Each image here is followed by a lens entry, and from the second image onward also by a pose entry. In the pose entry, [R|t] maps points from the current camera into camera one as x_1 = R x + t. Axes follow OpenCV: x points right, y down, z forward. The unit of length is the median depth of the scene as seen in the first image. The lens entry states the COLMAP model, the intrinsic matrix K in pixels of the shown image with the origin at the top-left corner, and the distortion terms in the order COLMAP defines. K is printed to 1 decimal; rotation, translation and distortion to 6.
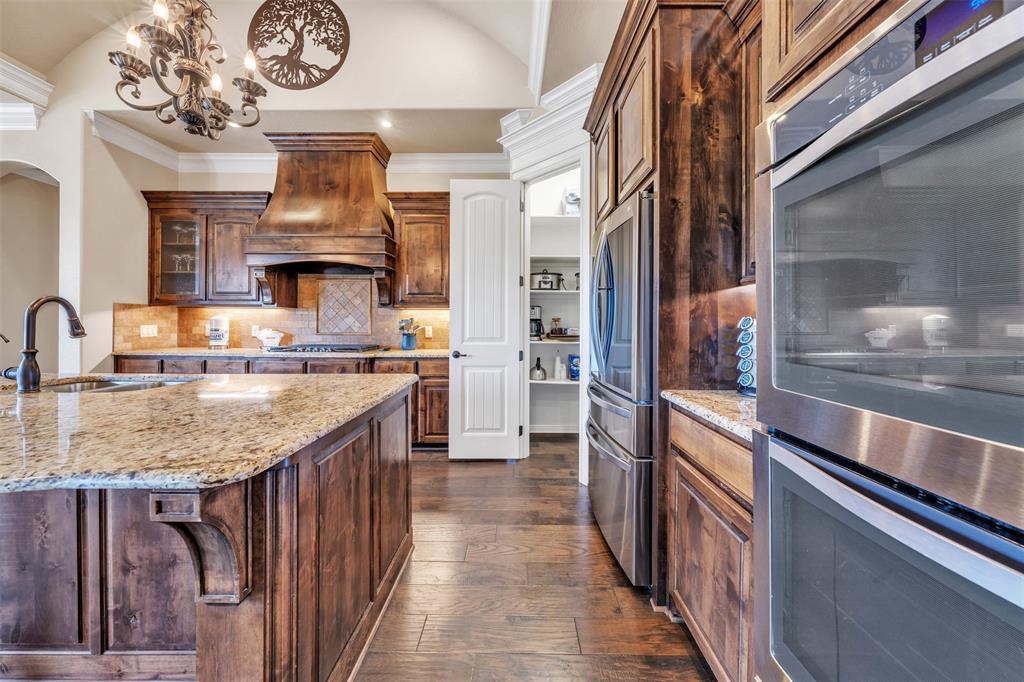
lens RADIAL K [[356.1, 0, 515.8], [0, 356.1, 320.6], [0, 0, 1]] dist [-0.003493, -0.000137]
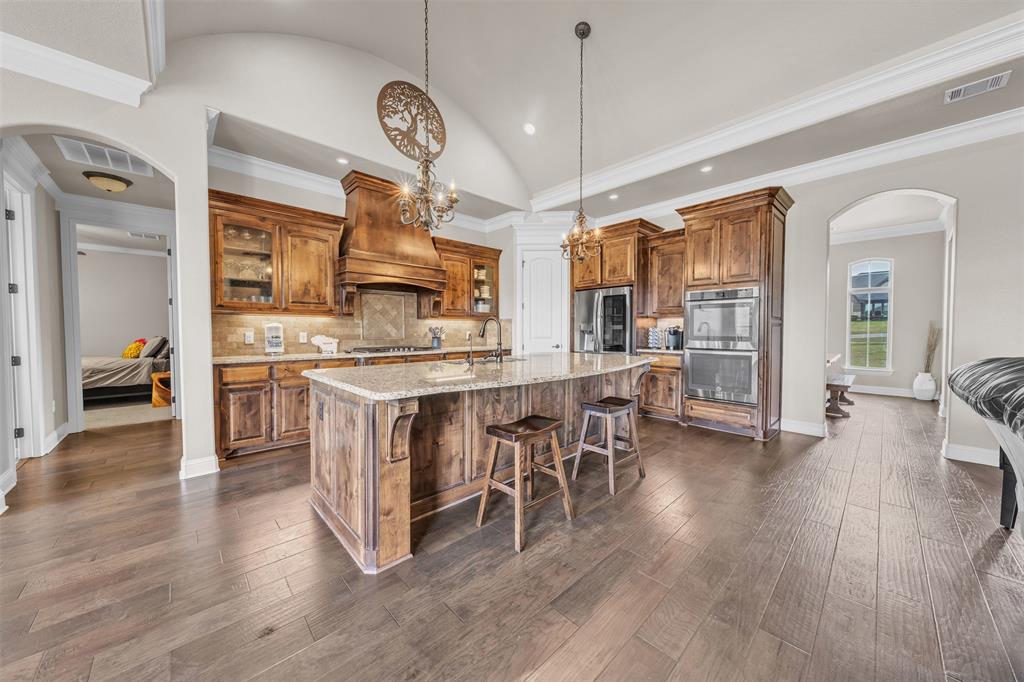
lens RADIAL K [[356.1, 0, 516.5], [0, 356.1, 339.4], [0, 0, 1]] dist [-0.003493, -0.000137]
pose [[0.715644, -0.022911, 0.698089, -1.210580], [0.000233, 0.999470, 0.032563, -0.000510], [-0.698465, -0.023141, 0.715270, -0.258063]]
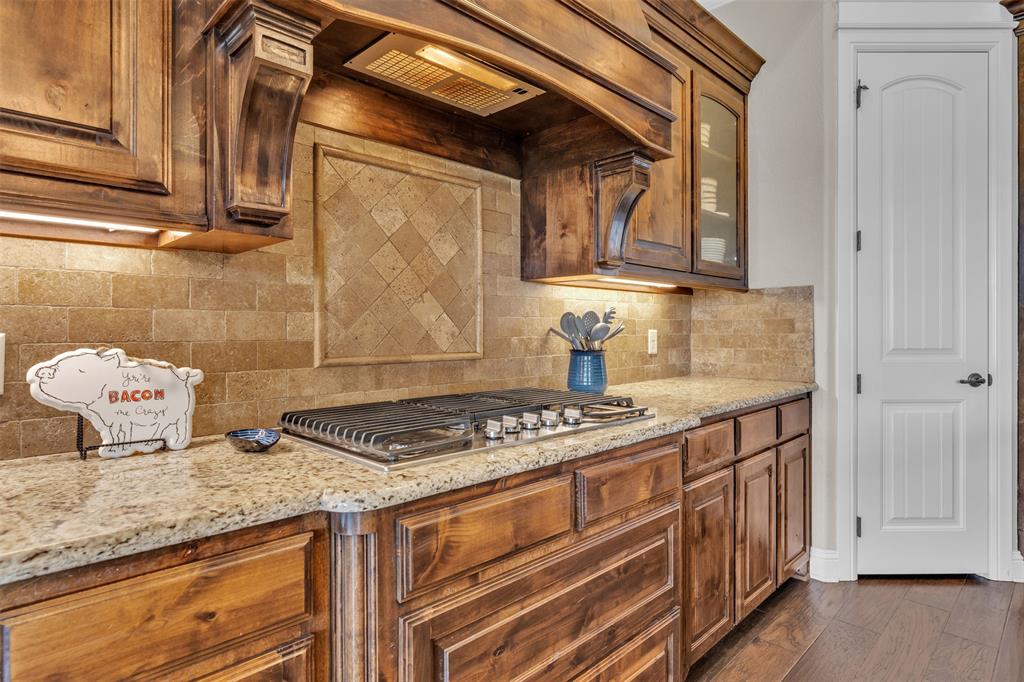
lens RADIAL K [[559.5, 0, 511.4], [0, 559.5, 333.8], [0, 0, 1]] dist [0.000022, -0.002504]
pose [[0.705081, -0.008938, 0.709071, -0.878881], [0.000708, 0.999929, 0.011900, 0.013876], [-0.709127, -0.007889, 0.705037, 0.742498]]
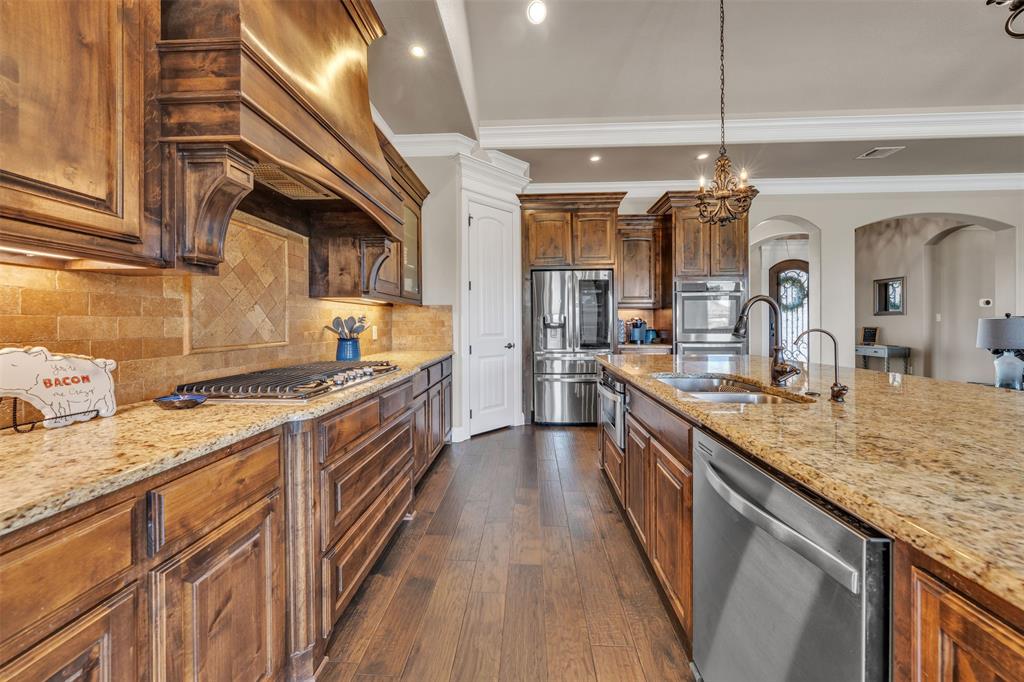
lens RADIAL K [[356.1, 0, 518.2], [0, 356.1, 324.7], [0, 0, 1]] dist [-0.003493, -0.000137]
pose [[0.031988, -0.007788, 0.999458, -1.082541], [-0.001546, 0.999968, 0.007842, 0.006051], [-0.999487, -0.001796, 0.031974, 0.765203]]
